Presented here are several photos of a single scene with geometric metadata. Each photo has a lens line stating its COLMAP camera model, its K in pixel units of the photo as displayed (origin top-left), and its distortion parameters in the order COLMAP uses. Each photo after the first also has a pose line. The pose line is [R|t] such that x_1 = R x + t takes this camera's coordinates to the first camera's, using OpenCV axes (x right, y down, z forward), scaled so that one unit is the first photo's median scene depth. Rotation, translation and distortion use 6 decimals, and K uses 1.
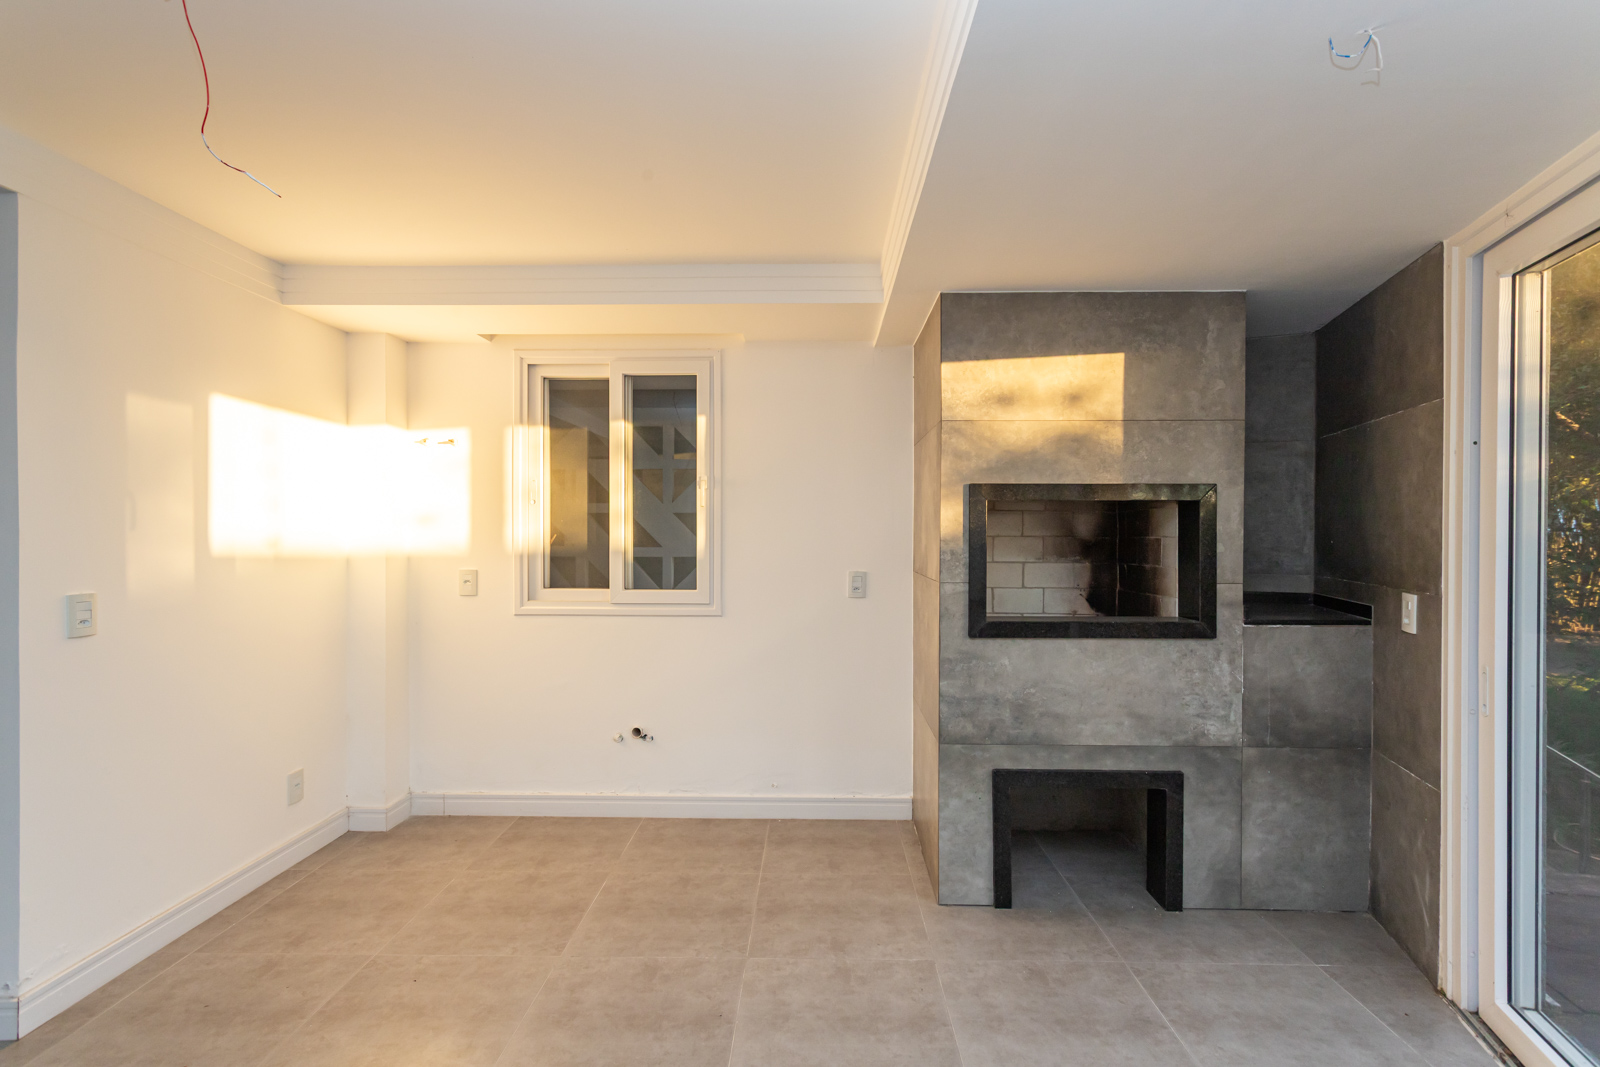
lens RADIAL K [[755.3, 0, 795.4], [0, 755.3, 523.6], [0, 0, 1]] dist [0.000362, 0.000230]
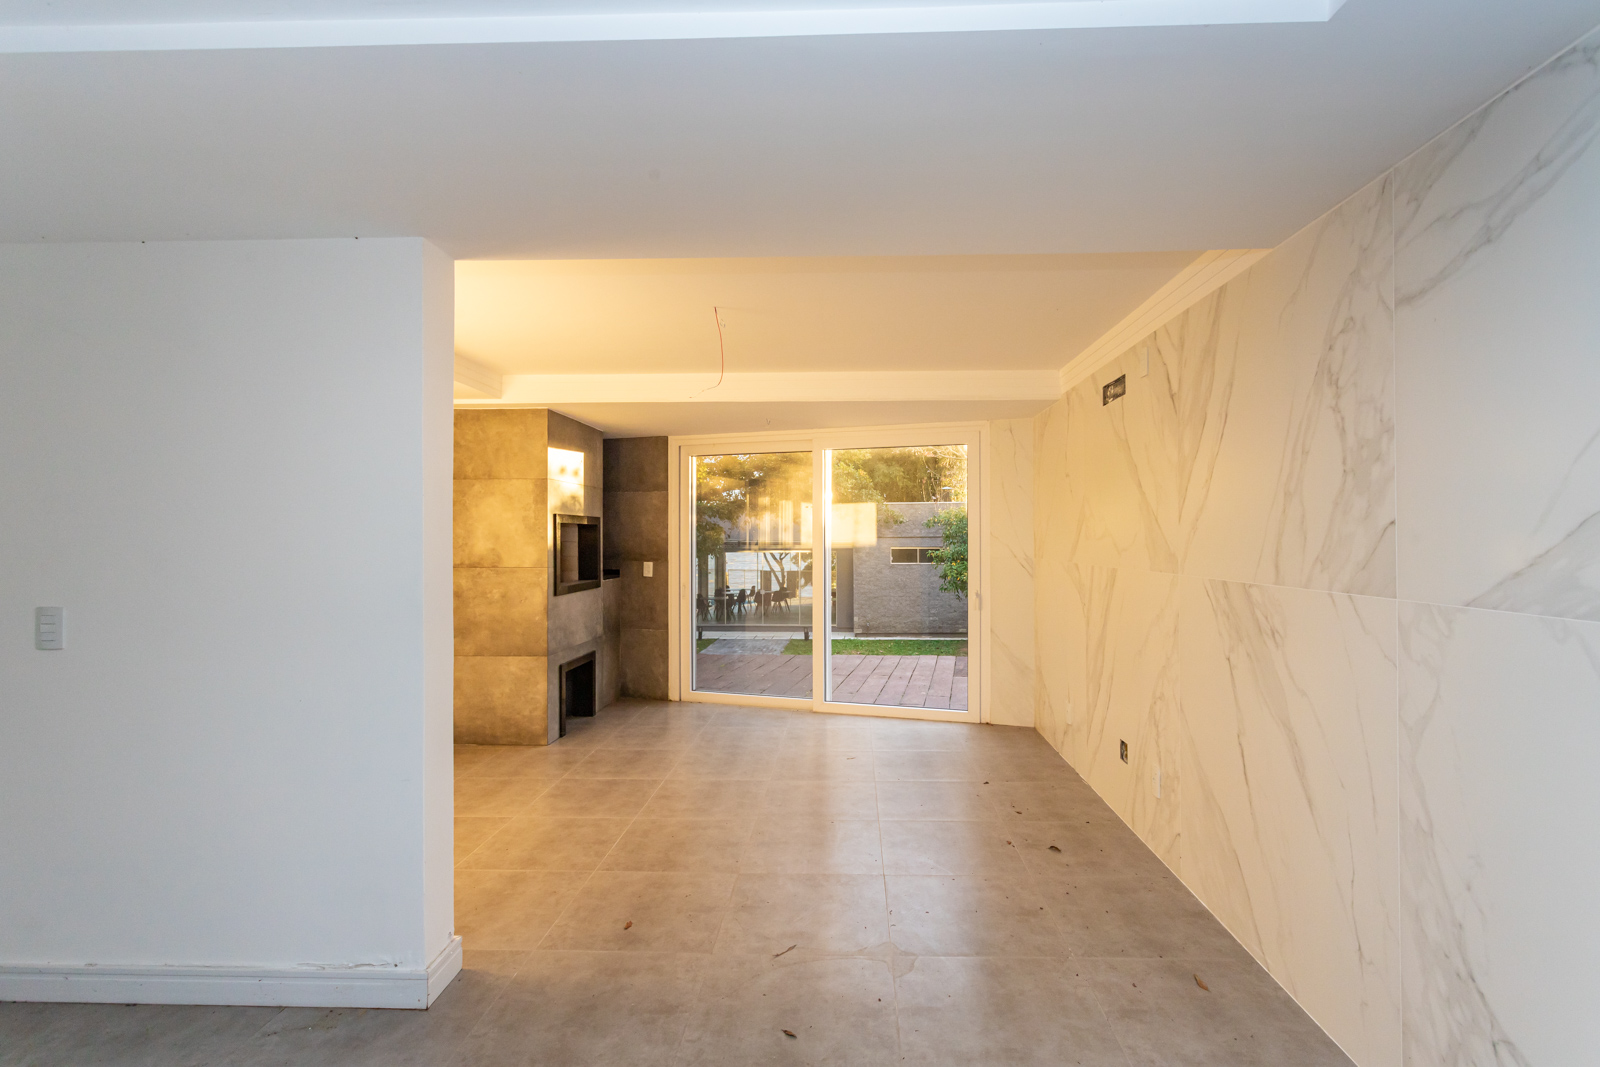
lens RADIAL K [[755.3, 0, 807.7], [0, 755.3, 535.0], [0, 0, 1]] dist [0.000362, 0.000230]
pose [[0.036871, 0.001056, 0.999319, -1.537134], [-0.005016, 0.999987, -0.000872, -0.001831], [-0.999307, -0.004980, 0.036875, 0.297846]]
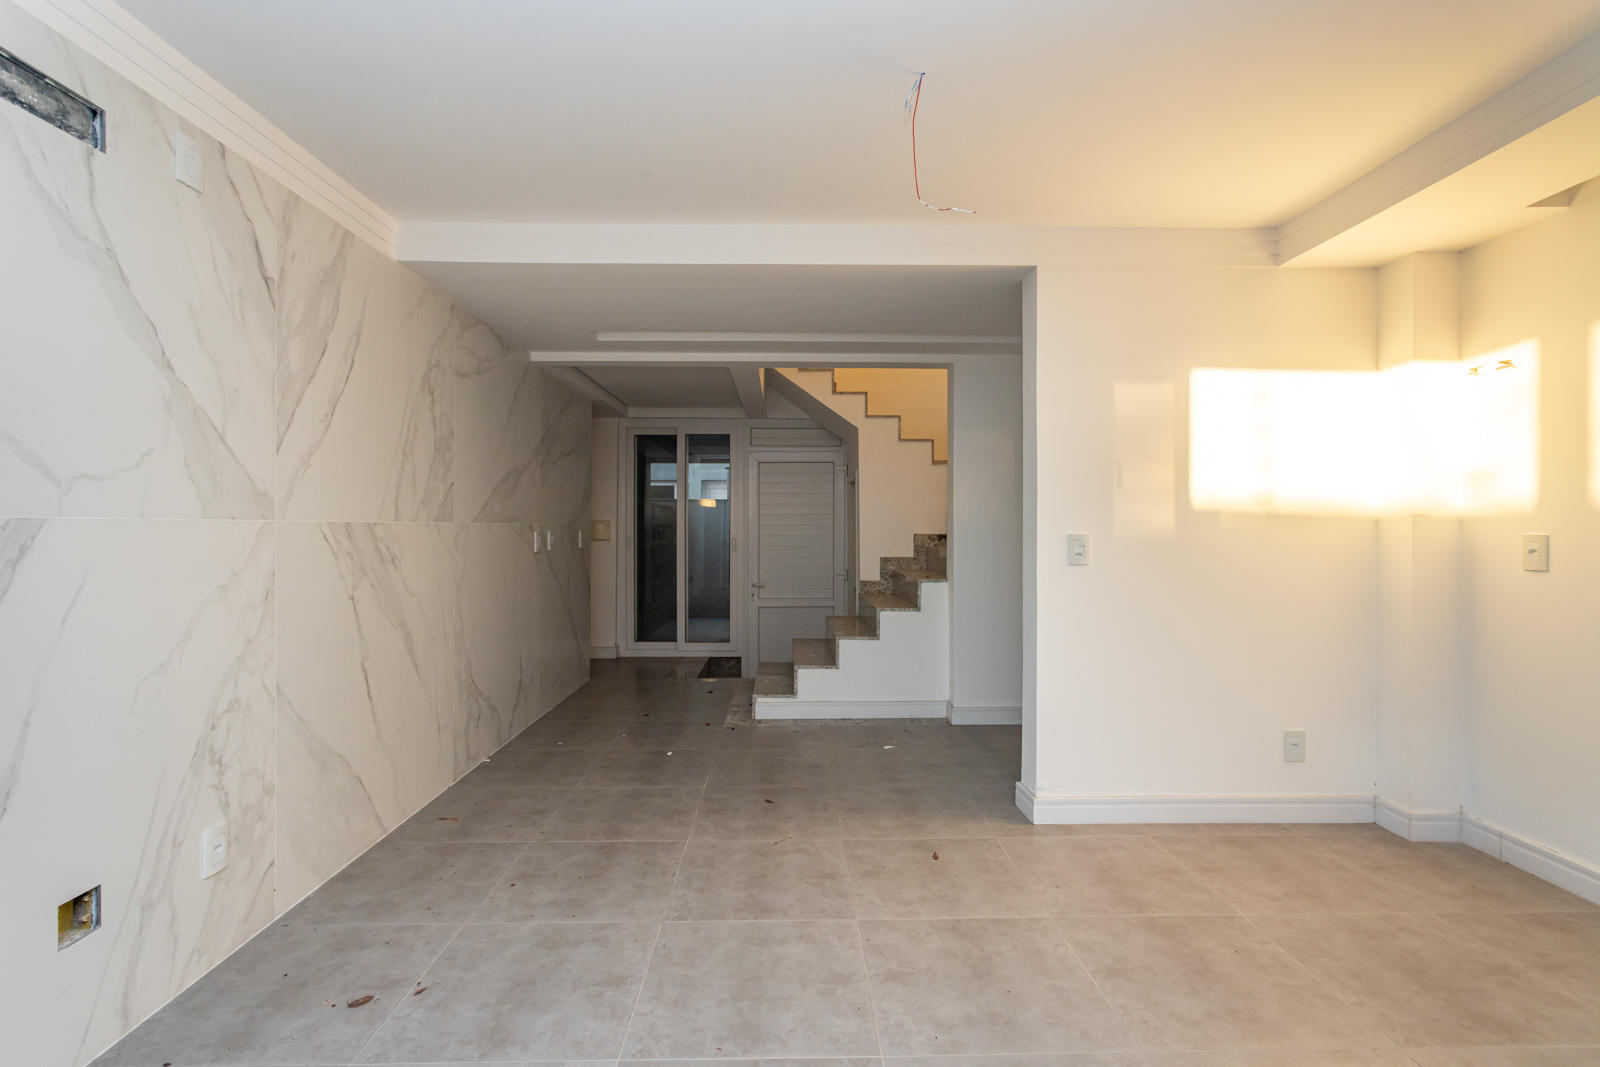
lens RADIAL K [[755.3, 0, 798.0], [0, 755.3, 515.1], [0, 0, 1]] dist [0.000362, 0.000230]
pose [[0.036781, -0.017475, -0.999171, 0.338363], [0.008976, 0.999813, -0.017156, 0.061943], [0.999283, -0.008338, 0.036931, 0.344911]]
